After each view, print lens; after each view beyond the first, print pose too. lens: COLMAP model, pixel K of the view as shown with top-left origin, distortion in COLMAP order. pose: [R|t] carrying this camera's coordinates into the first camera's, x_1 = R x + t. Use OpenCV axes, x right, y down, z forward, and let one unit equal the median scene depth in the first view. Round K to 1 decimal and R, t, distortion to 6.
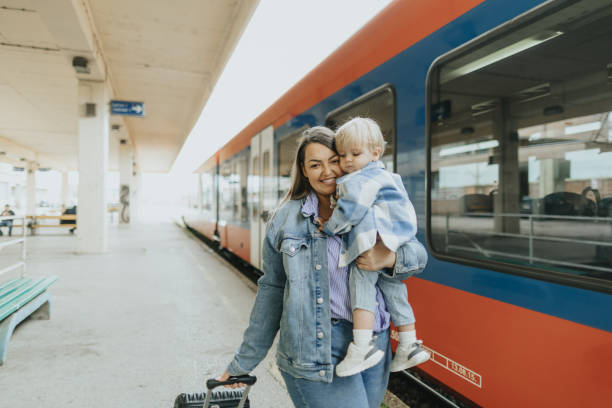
lens RADIAL K [[433.1, 0, 308.8], [0, 433.1, 205.8], [0, 0, 1]] dist [0.015451, 0.004674]
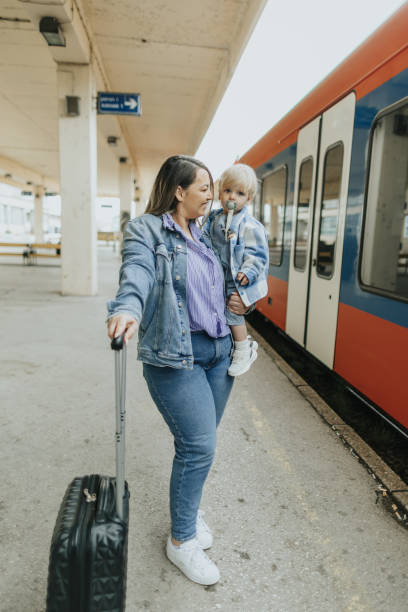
lens RADIAL K [[407.4, 0, 205.7], [0, 407.4, 297.7], [0, 0, 1]] dist [0.005502, -0.000685]
pose [[0.971178, 0.063244, -0.229814, -0.090906], [-0.028374, 0.987976, 0.151981, -0.007164], [0.236662, -0.141080, 0.961295, 0.314087]]
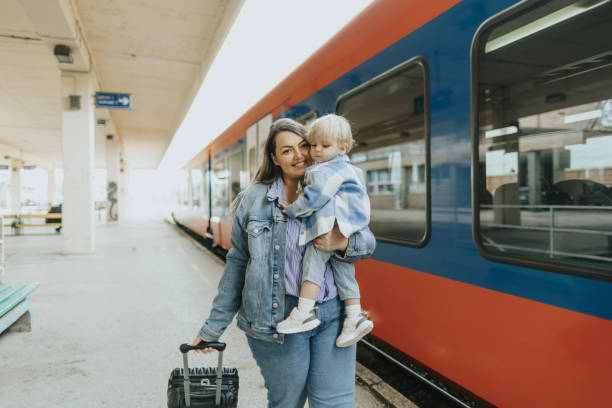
lens RADIAL K [[421.5, 0, 306.0], [0, 421.5, 204.0], [0, 0, 1]] dist [0.002200, -0.003473]
pose [[0.999463, -0.016131, 0.028538, -0.026390], [0.015889, 0.999836, 0.008673, 0.000578], [-0.028673, -0.008215, 0.999555, 0.063407]]
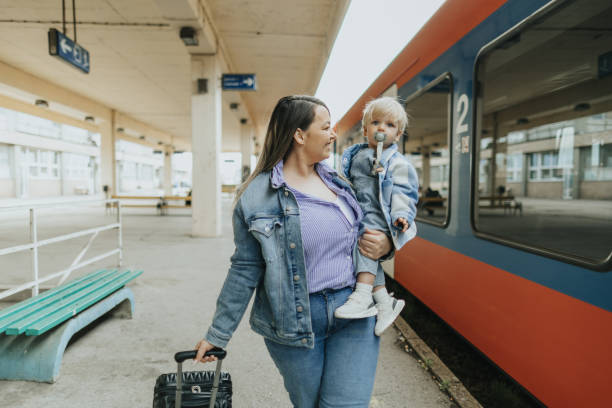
lens RADIAL K [[433.1, 0, 308.8], [0, 433.1, 205.8], [0, 0, 1]] dist [0.015451, 0.004674]
pose [[0.957060, 0.013585, -0.289571, -0.003006], [-0.000390, 0.998961, 0.045577, -0.002947], [0.289889, -0.043507, 0.956071, 0.144877]]
